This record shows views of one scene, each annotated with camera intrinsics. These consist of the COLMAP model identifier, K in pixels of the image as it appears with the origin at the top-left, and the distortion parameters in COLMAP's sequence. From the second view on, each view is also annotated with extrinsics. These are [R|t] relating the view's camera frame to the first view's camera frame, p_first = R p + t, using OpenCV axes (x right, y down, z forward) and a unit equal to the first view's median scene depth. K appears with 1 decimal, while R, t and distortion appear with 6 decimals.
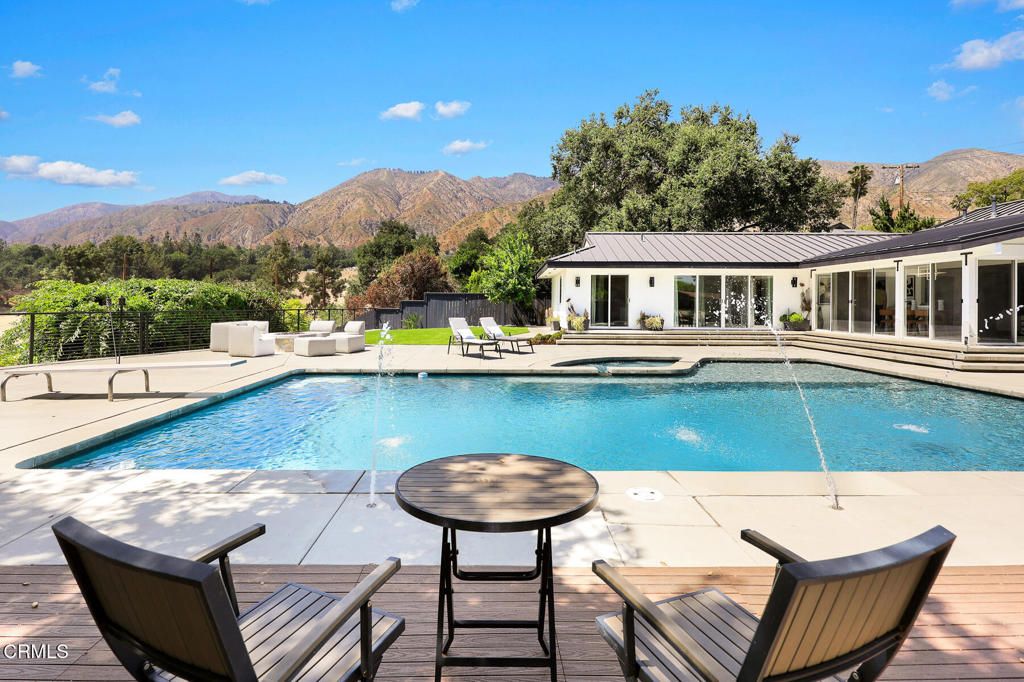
lens RADIAL K [[492.5, 0, 506.1], [0, 492.5, 302.6], [0, 0, 1]] dist [-0.001190, -0.000212]
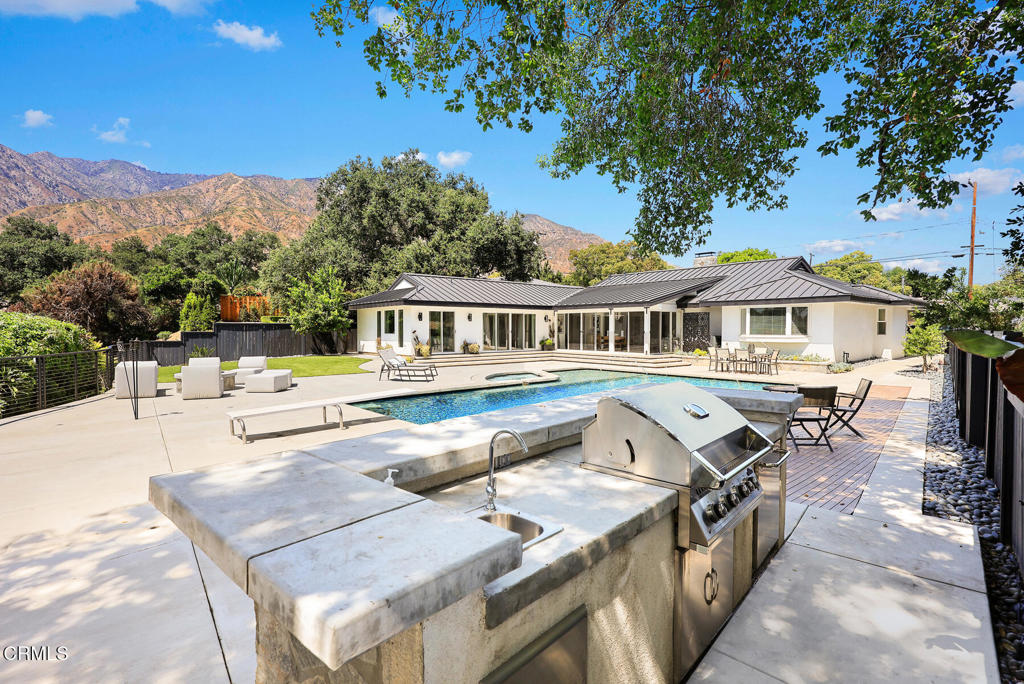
lens RADIAL K [[491.5, 0, 508.9], [0, 491.5, 341.0], [0, 0, 1]] dist [0.014881, 0.000017]
pose [[0.753886, -0.021852, 0.656642, -0.491689], [0.001570, 0.999504, 0.031460, -0.020311], [-0.657003, -0.022686, 0.753546, -0.067203]]
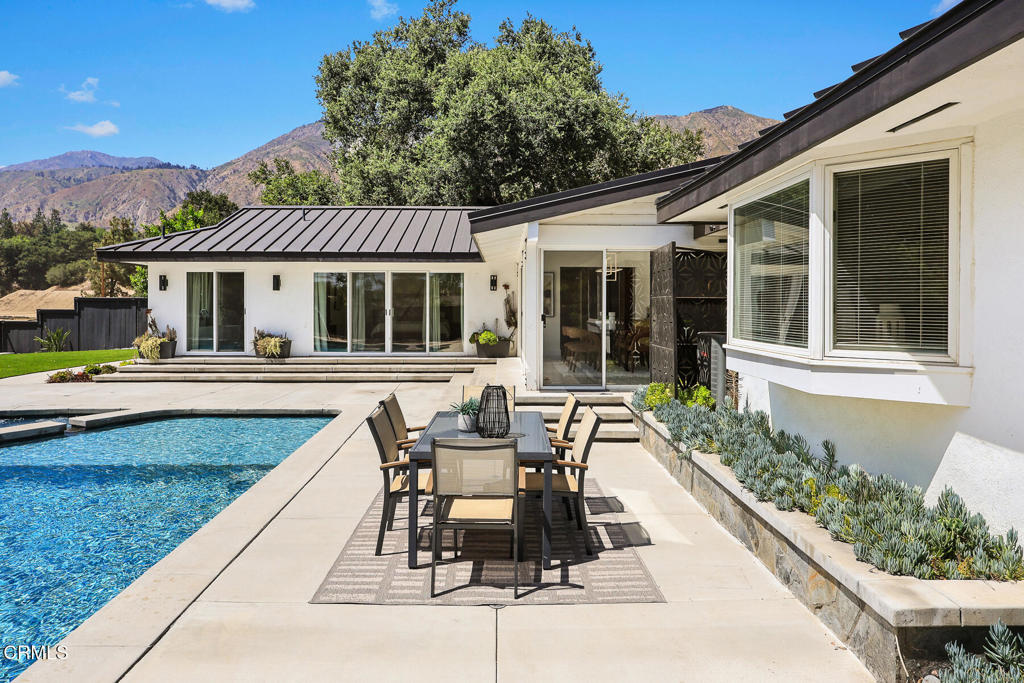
lens RADIAL K [[664.2, 0, 509.8], [0, 664.2, 310.1], [0, 0, 1]] dist [0.002848, 0.001972]
pose [[0.999733, -0.003592, 0.022807, 0.578888], [0.003342, 0.999934, 0.010982, -0.014370], [-0.022845, -0.010903, 0.999680, 0.116942]]
